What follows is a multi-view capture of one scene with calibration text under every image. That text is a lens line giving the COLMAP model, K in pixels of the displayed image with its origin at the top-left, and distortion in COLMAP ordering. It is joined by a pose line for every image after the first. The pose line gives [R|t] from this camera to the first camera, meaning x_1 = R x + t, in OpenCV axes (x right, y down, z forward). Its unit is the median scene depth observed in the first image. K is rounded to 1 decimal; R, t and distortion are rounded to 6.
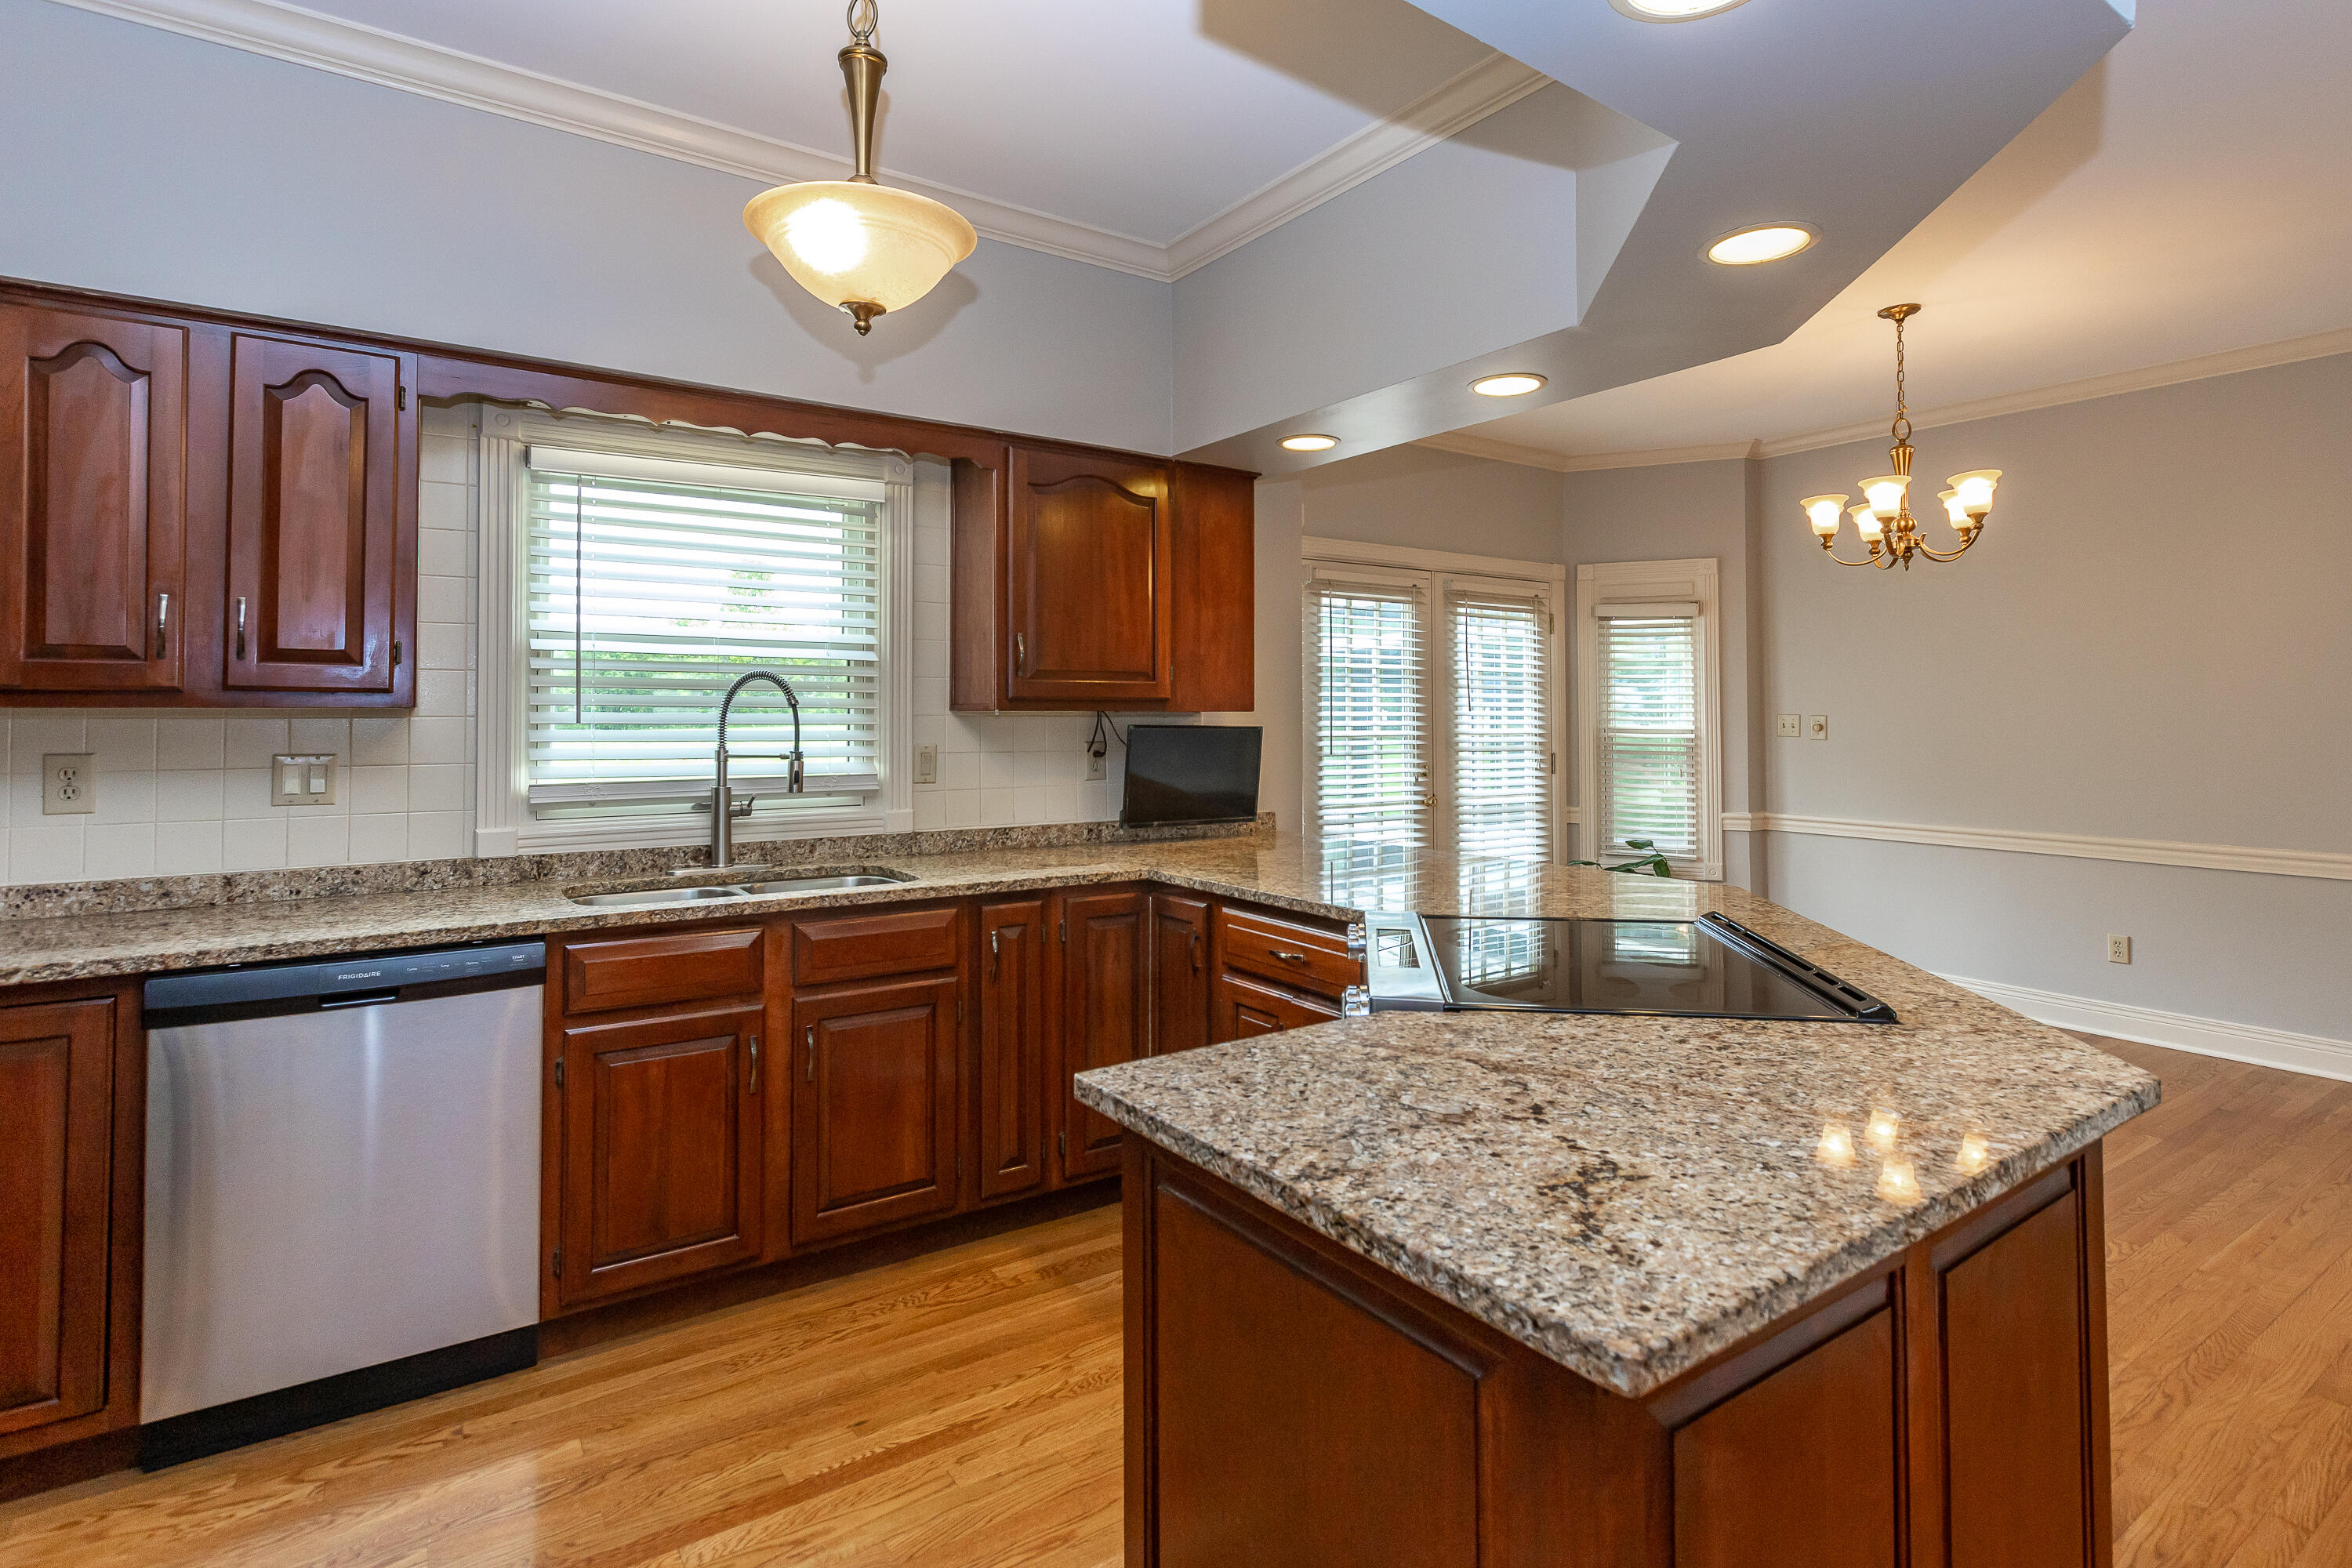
lens RADIAL K [[1156.1, 0, 1170.0], [0, 1156.1, 685.9], [0, 0, 1]] dist [0.002913, 0.000496]
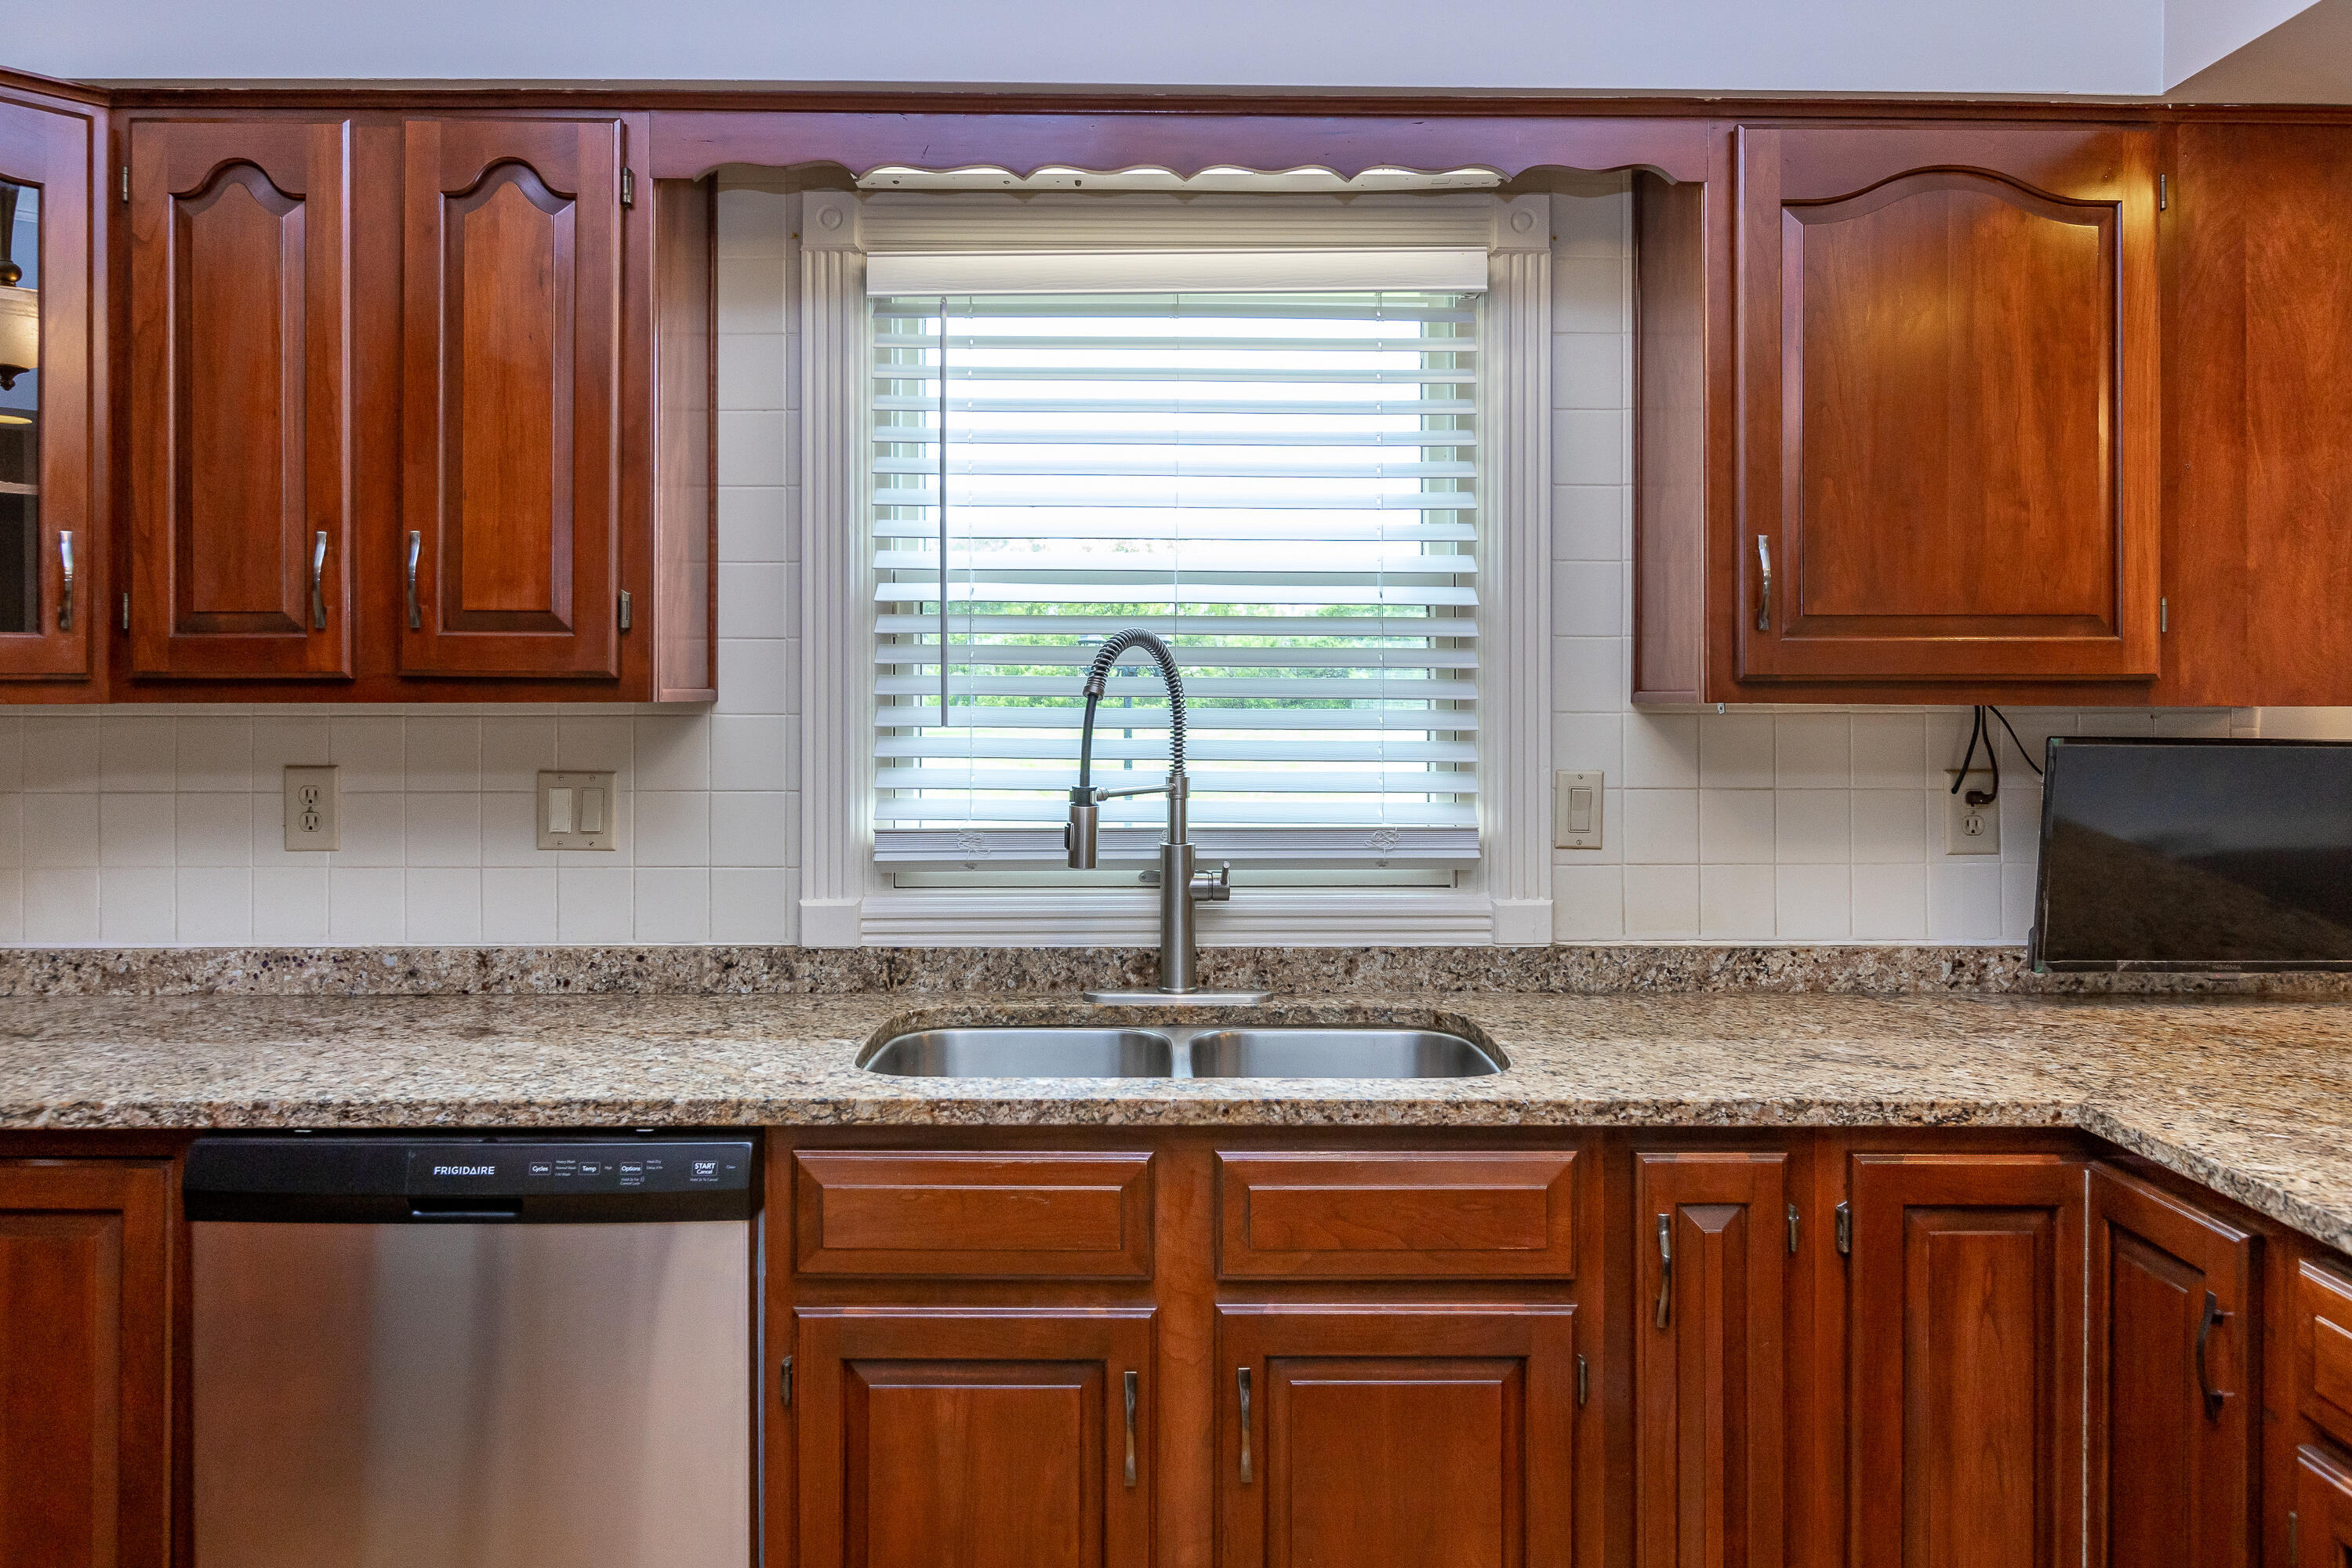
lens RADIAL K [[1603.4, 0, 1166.4], [0, 1603.4, 690.6], [0, 0, 1]] dist [-0.003479, -0.001894]
pose [[0.833408, 0.000176, -0.552658, 0.025212], [0.013959, 0.999674, 0.021369, -0.001271], [0.552482, -0.025524, 0.833134, 0.380851]]
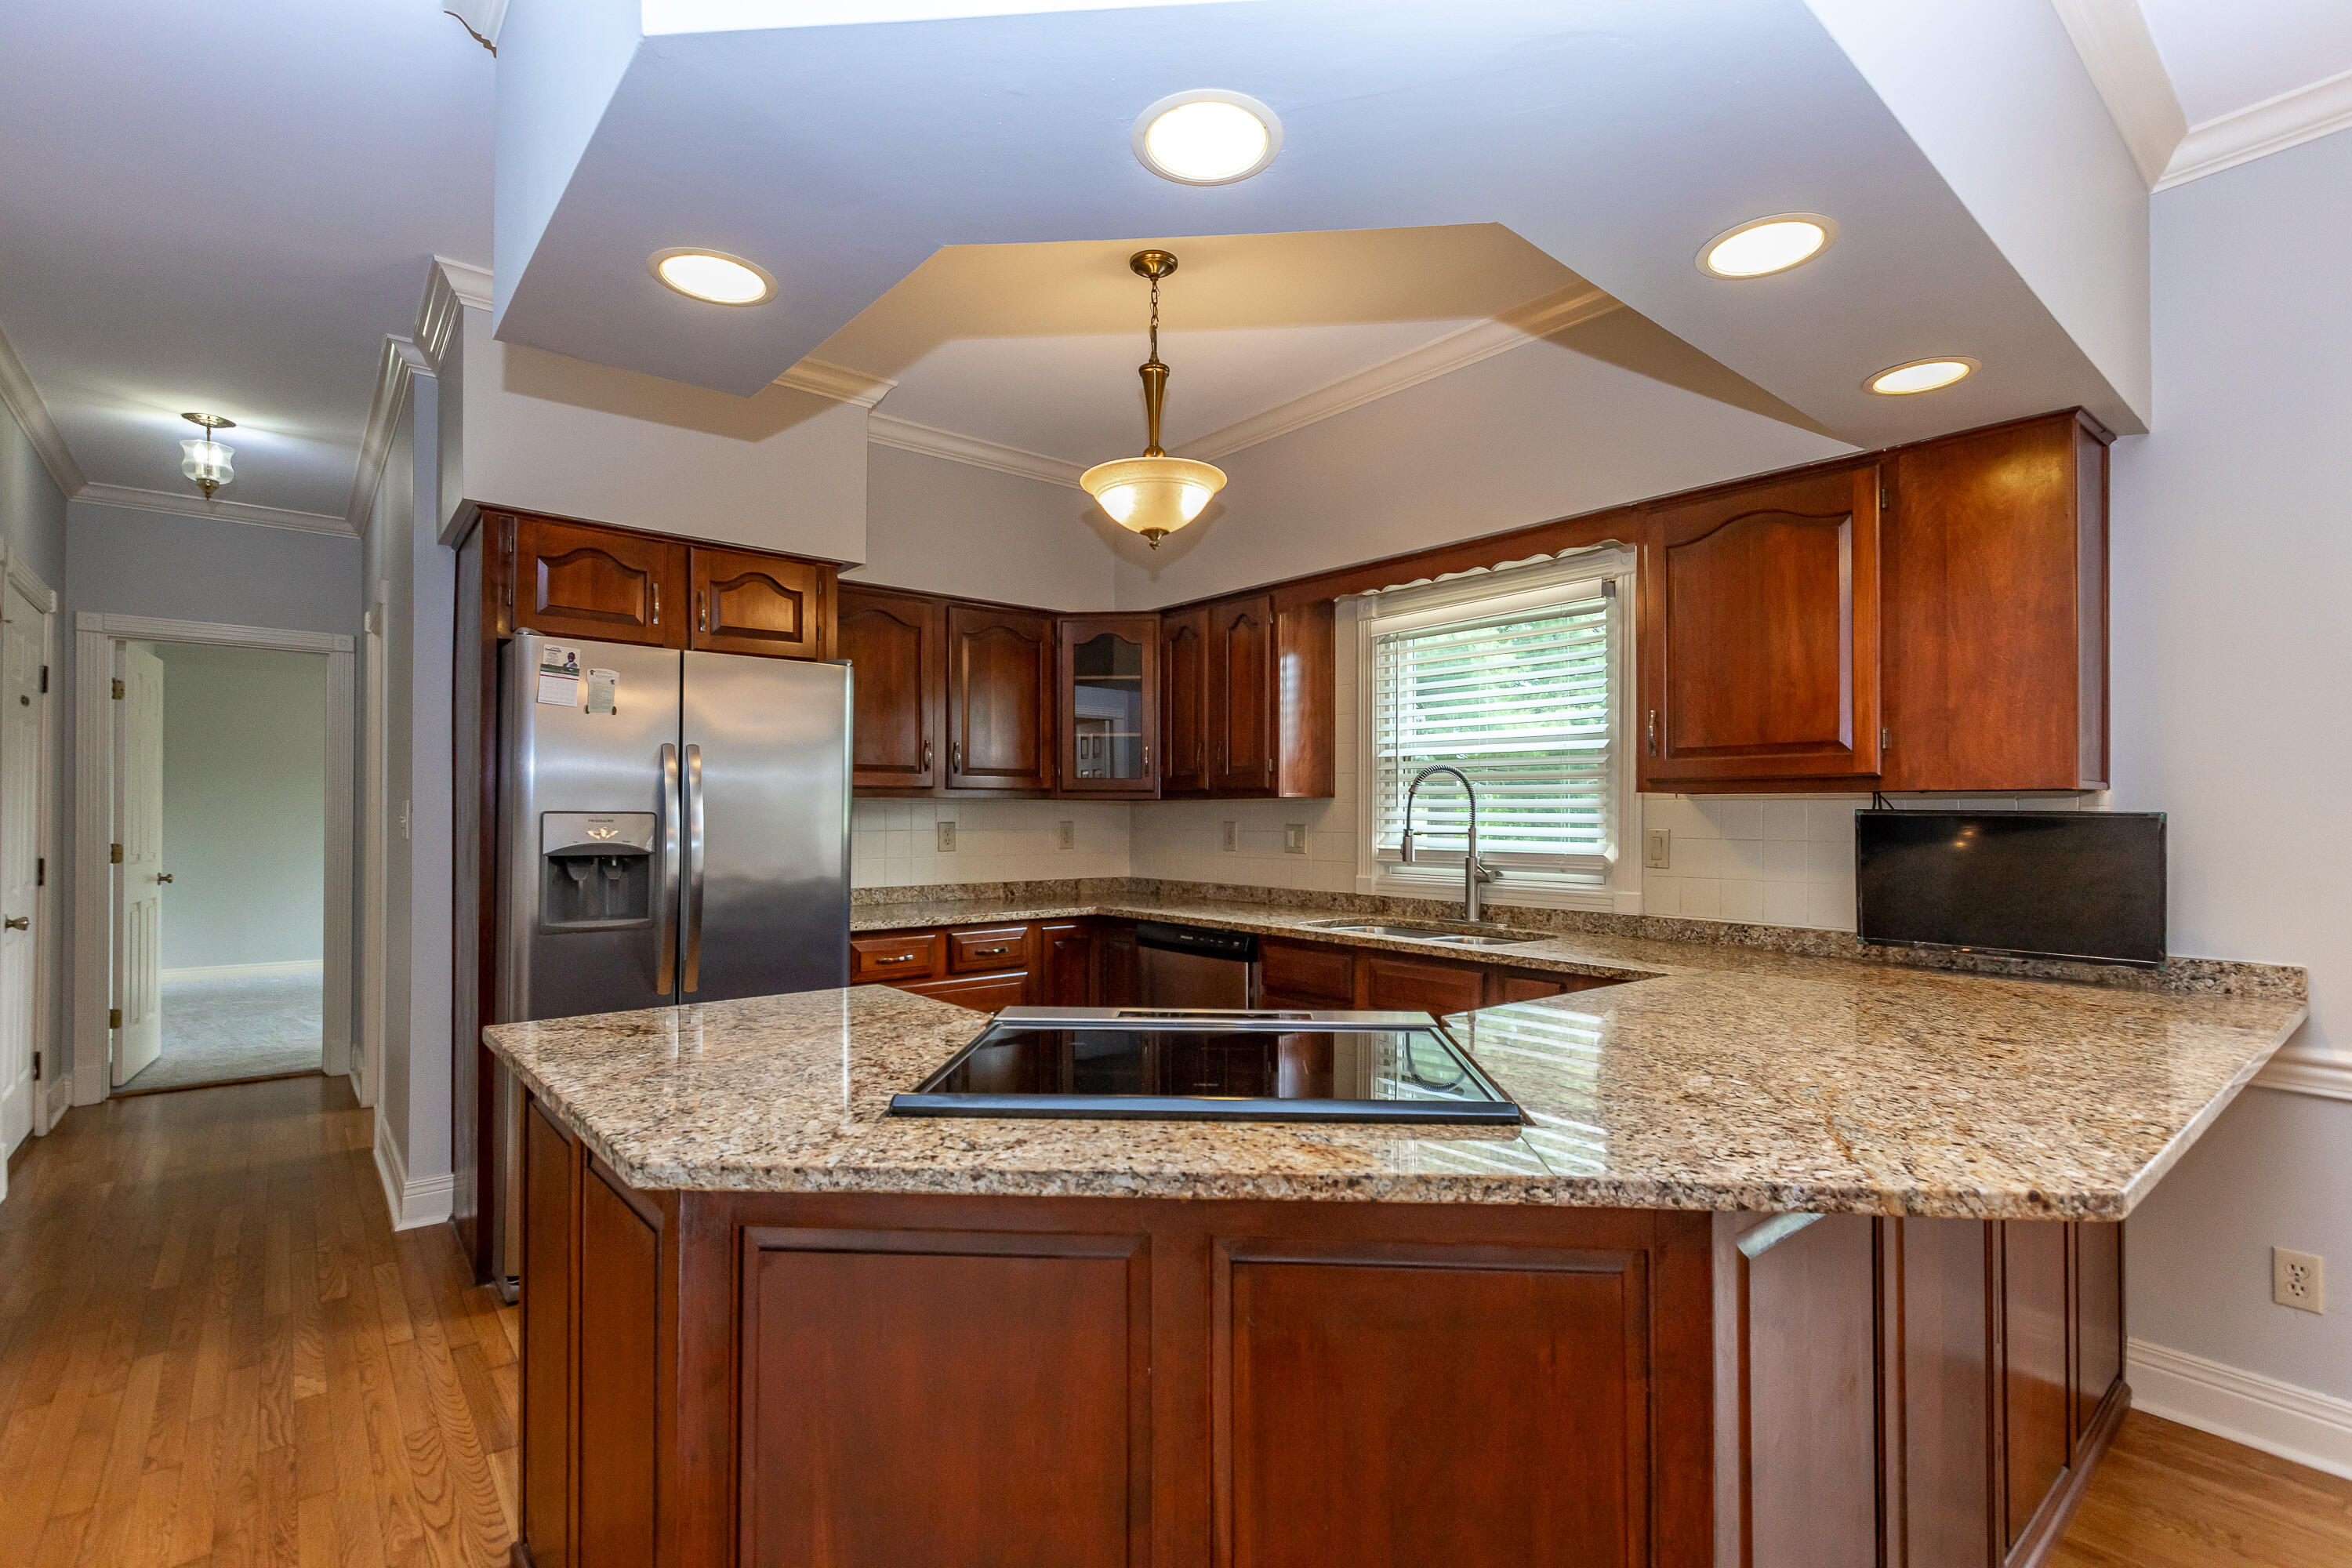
lens RADIAL K [[1085.5, 0, 1179.5], [0, 1085.5, 799.4], [0, 0, 1]] dist [-0.000450, -0.000095]
pose [[0.091043, -0.010624, -0.995790, 0.782959], [0.026859, 0.999606, -0.008209, 0.025717], [0.995485, -0.025999, 0.091292, 0.591611]]
